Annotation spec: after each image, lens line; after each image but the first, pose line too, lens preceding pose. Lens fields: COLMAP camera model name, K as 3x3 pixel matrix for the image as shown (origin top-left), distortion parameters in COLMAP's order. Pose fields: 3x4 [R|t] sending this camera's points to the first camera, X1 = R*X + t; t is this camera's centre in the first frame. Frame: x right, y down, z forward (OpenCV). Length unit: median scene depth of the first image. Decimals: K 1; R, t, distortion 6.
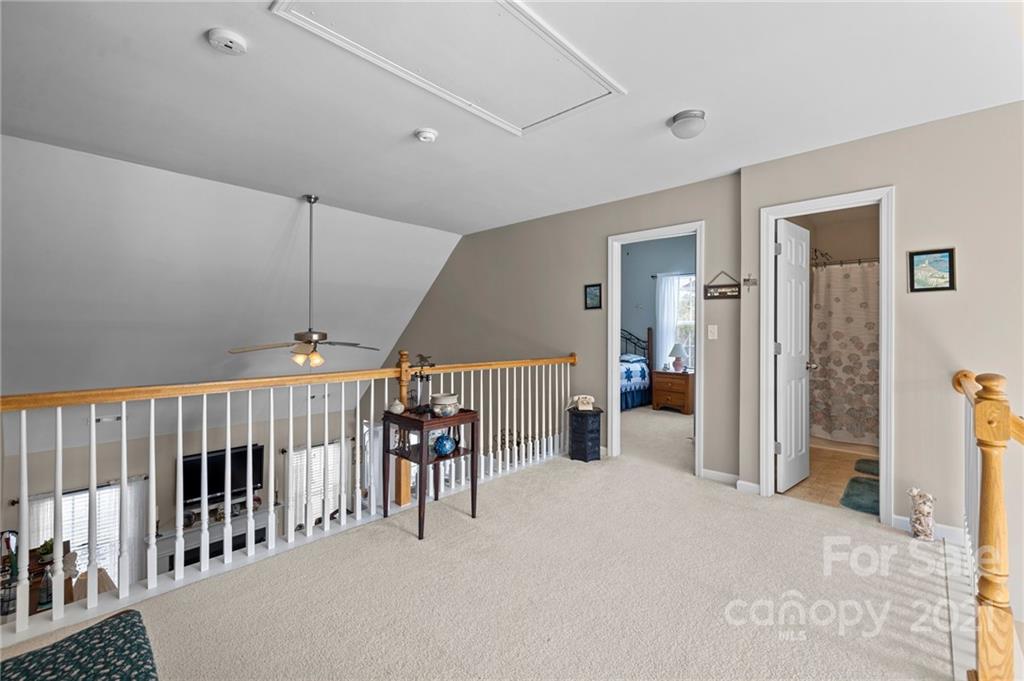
lens RADIAL K [[429.6, 0, 506.6], [0, 429.6, 324.4], [0, 0, 1]] dist [-0.003078, 0.000754]
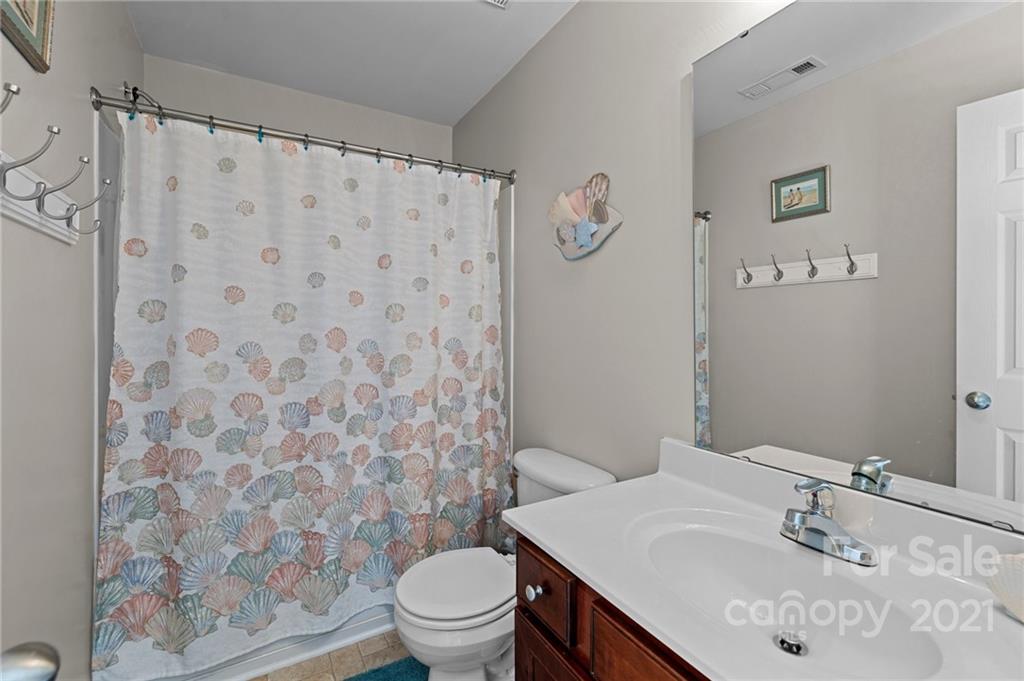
lens RADIAL K [[429.6, 0, 503.1], [0, 429.6, 331.5], [0, 0, 1]] dist [-0.003078, 0.000754]
pose [[0.273164, -0.006167, 0.961948, 0.524433], [-0.001235, 0.999976, 0.006761, 0.016231], [-0.961967, -0.003035, 0.273150, 0.694859]]
